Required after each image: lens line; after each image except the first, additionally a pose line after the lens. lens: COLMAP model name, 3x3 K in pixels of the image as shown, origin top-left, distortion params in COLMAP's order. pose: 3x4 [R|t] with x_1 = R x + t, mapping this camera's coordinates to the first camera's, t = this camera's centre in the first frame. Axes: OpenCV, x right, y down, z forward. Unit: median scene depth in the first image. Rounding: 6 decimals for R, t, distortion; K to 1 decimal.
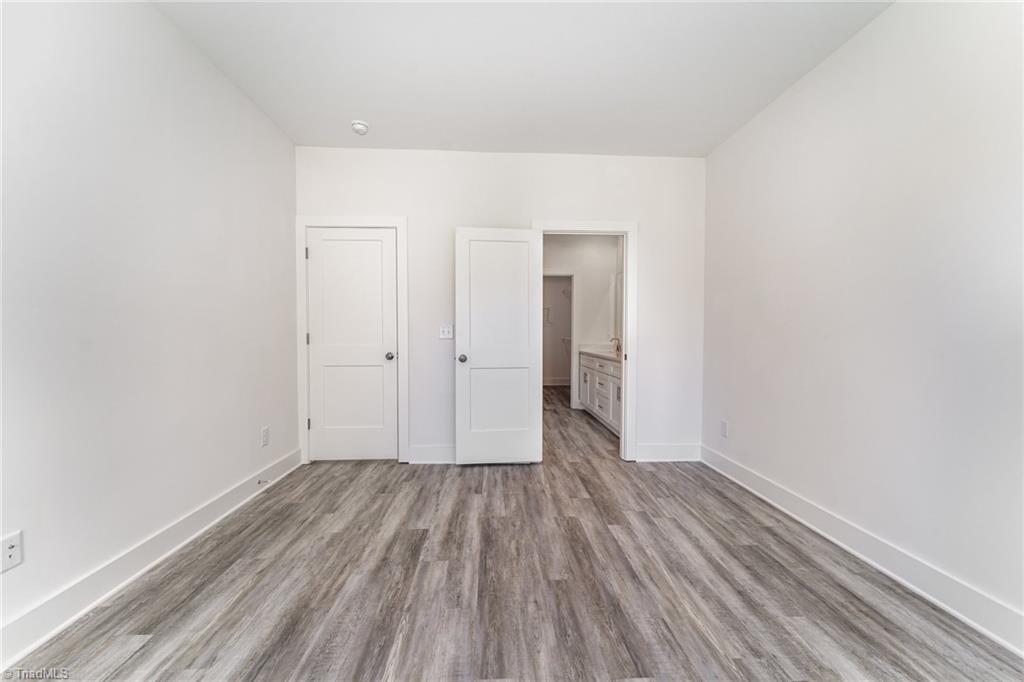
lens RADIAL K [[411.0, 0, 510.8], [0, 411.0, 341.9], [0, 0, 1]] dist [0.001485, 0.000106]
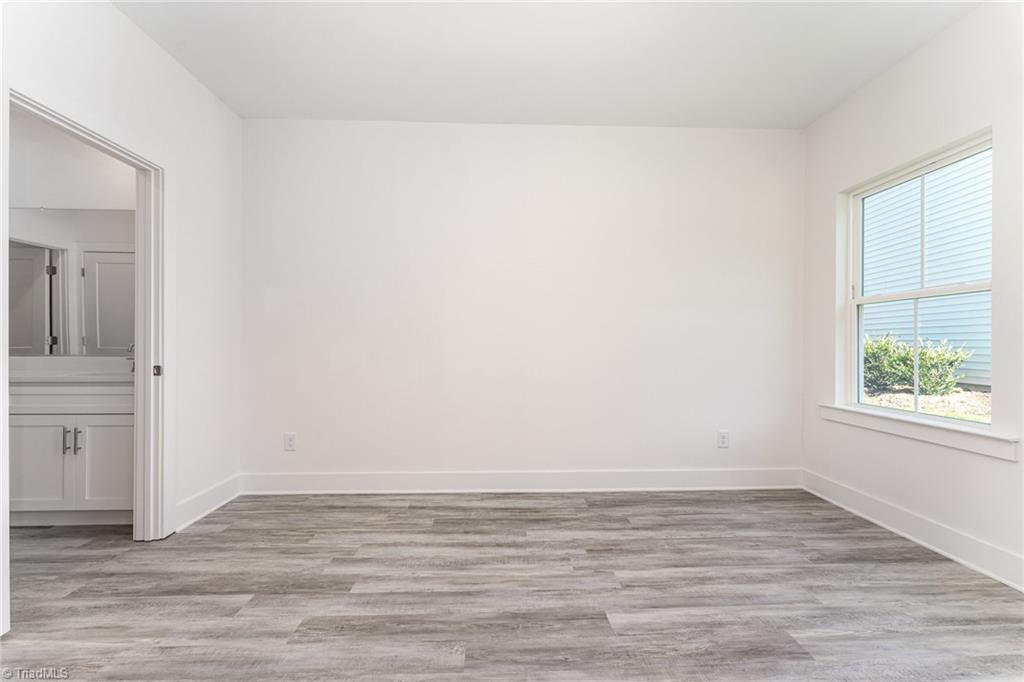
lens RADIAL K [[411.0, 0, 510.8], [0, 411.0, 341.9], [0, 0, 1]] dist [0.001485, 0.000106]
pose [[0.012347, 0.000065, 0.999924, -0.599299], [0.015724, 0.999876, -0.000259, 0.005705], [-0.999800, 0.015726, 0.012345, 0.850037]]
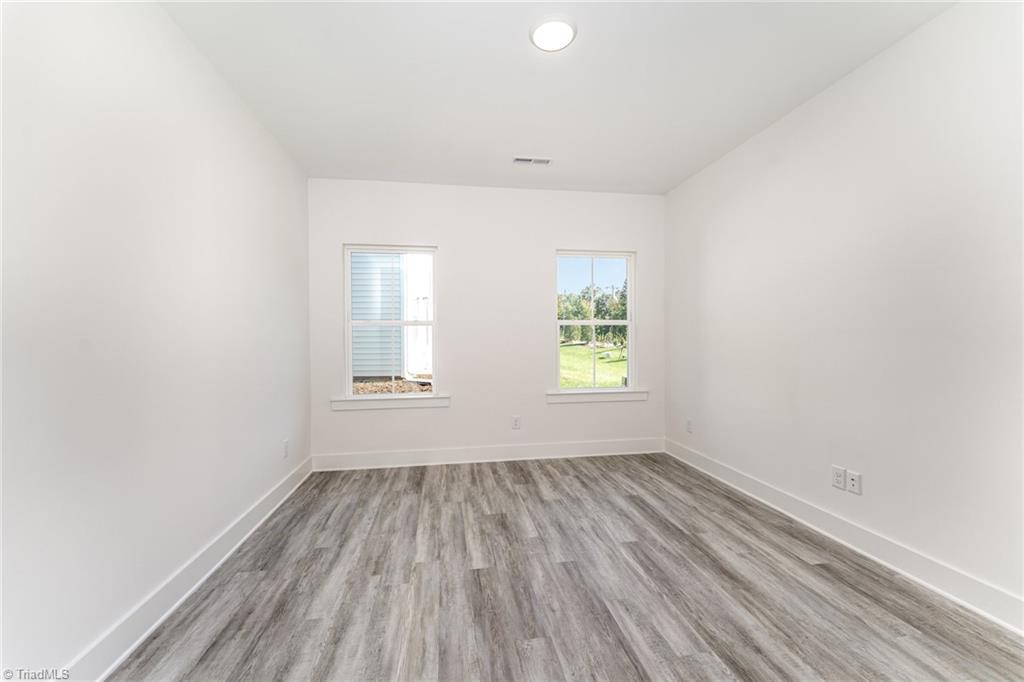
lens RADIAL K [[411.0, 0, 510.8], [0, 411.0, 341.9], [0, 0, 1]] dist [0.001485, 0.000106]
pose [[-0.994005, 0.002814, -0.109298, 0.244735], [0.000383, 0.999752, 0.022259, -0.069420], [0.109333, 0.022083, -0.993760, 1.752117]]
